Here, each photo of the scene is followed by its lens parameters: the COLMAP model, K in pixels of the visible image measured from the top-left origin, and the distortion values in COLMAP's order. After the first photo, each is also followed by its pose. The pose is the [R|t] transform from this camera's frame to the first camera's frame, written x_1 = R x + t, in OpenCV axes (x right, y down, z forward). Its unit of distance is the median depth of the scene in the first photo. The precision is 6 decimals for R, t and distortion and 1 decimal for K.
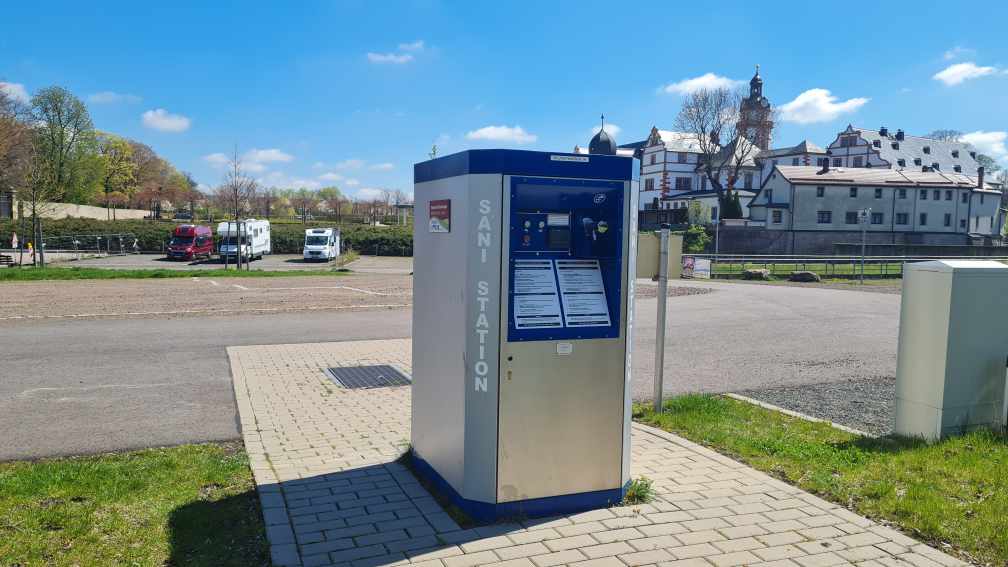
lens RADIAL K [[757.4, 0, 509.5], [0, 757.4, 277.2], [0, 0, 1]] dist [0.054619, -0.042804]
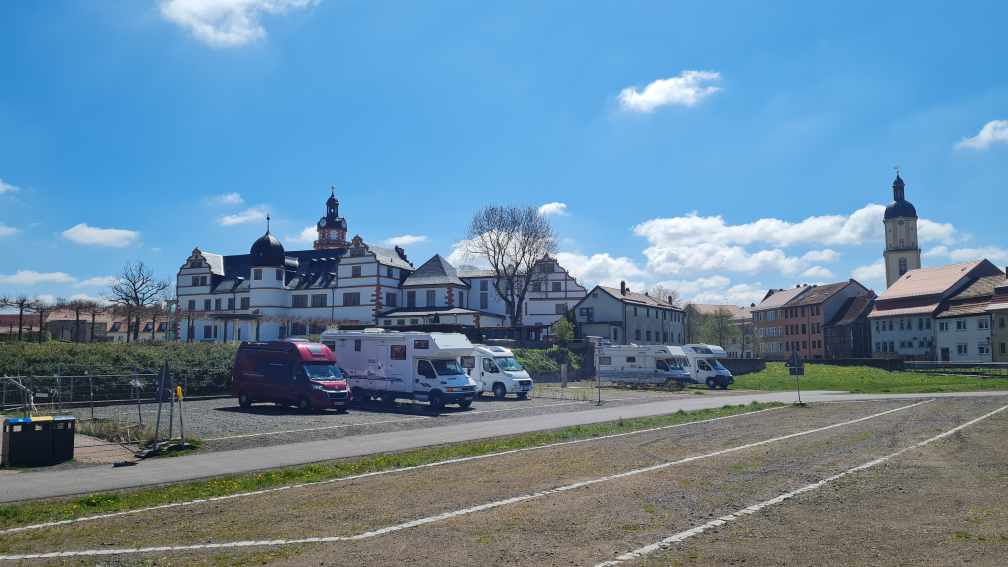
lens RADIAL K [[757.4, 0, 503.8], [0, 757.4, 281.8], [0, 0, 1]] dist [0.054619, -0.042804]
pose [[0.685607, 0.058322, 0.725632, -0.348496], [0.055939, 0.989618, -0.132393, -0.014931], [-0.725820, 0.131361, 0.675226, 0.276126]]
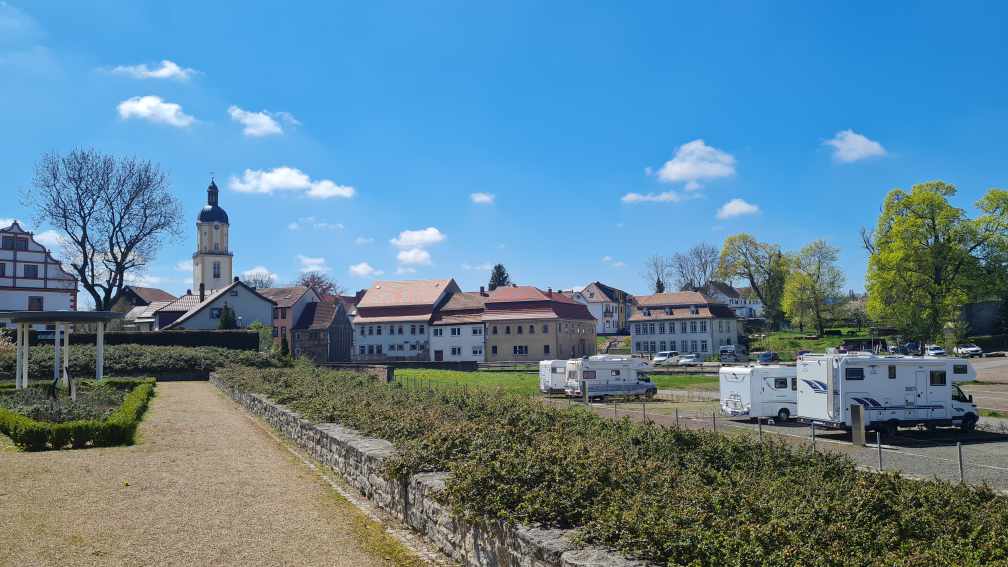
lens RADIAL K [[757.4, 0, 502.5], [0, 757.4, 287.6], [0, 0, 1]] dist [0.054619, -0.042804]
pose [[-0.307504, 0.064119, 0.949384, -0.380367], [0.075676, 0.996215, -0.042771, -0.057397], [-0.948533, 0.058693, -0.311192, 0.696565]]
